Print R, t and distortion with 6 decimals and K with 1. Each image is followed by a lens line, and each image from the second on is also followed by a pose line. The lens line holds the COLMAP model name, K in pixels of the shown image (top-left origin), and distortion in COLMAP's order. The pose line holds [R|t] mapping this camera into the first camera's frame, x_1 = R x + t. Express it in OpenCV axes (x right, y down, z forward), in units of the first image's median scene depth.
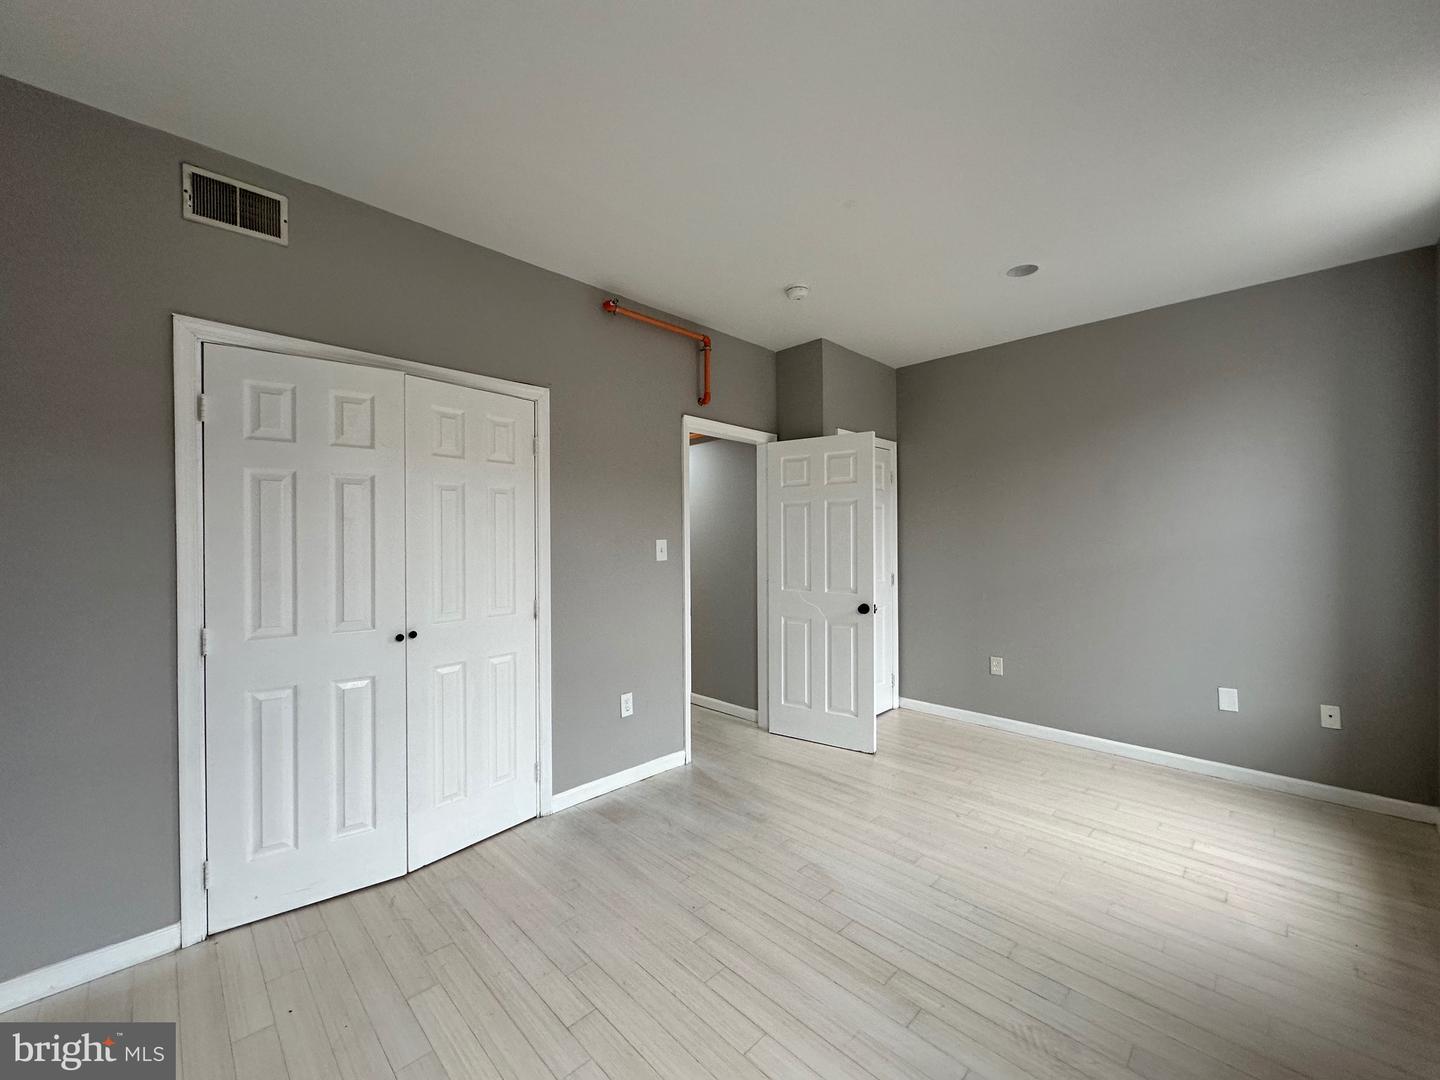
lens RADIAL K [[573.8, 0, 720.0], [0, 573.8, 540.0], [0, 0, 1]] dist [-0.002560, -0.000211]
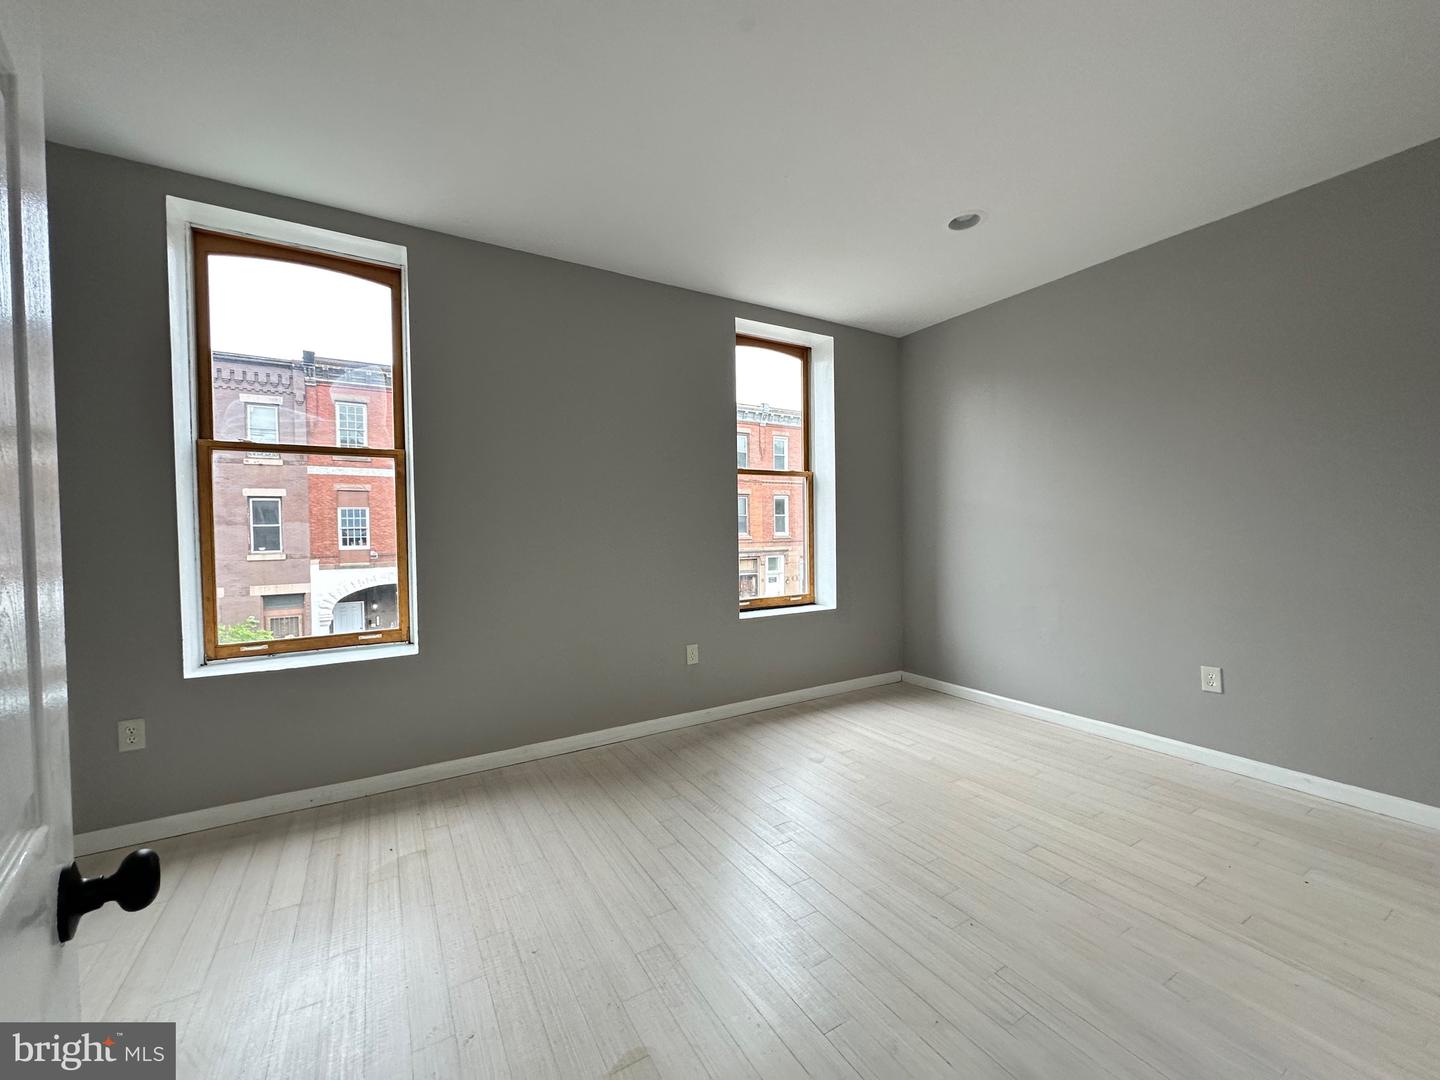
lens RADIAL K [[573.8, 0, 720.0], [0, 573.8, 540.0], [0, 0, 1]] dist [-0.002560, -0.000211]
pose [[-0.971841, 0.008704, 0.235476, 0.110720], [0.018122, 0.999119, 0.037860, 0.040092], [-0.234939, 0.041061, -0.971142, 1.887307]]
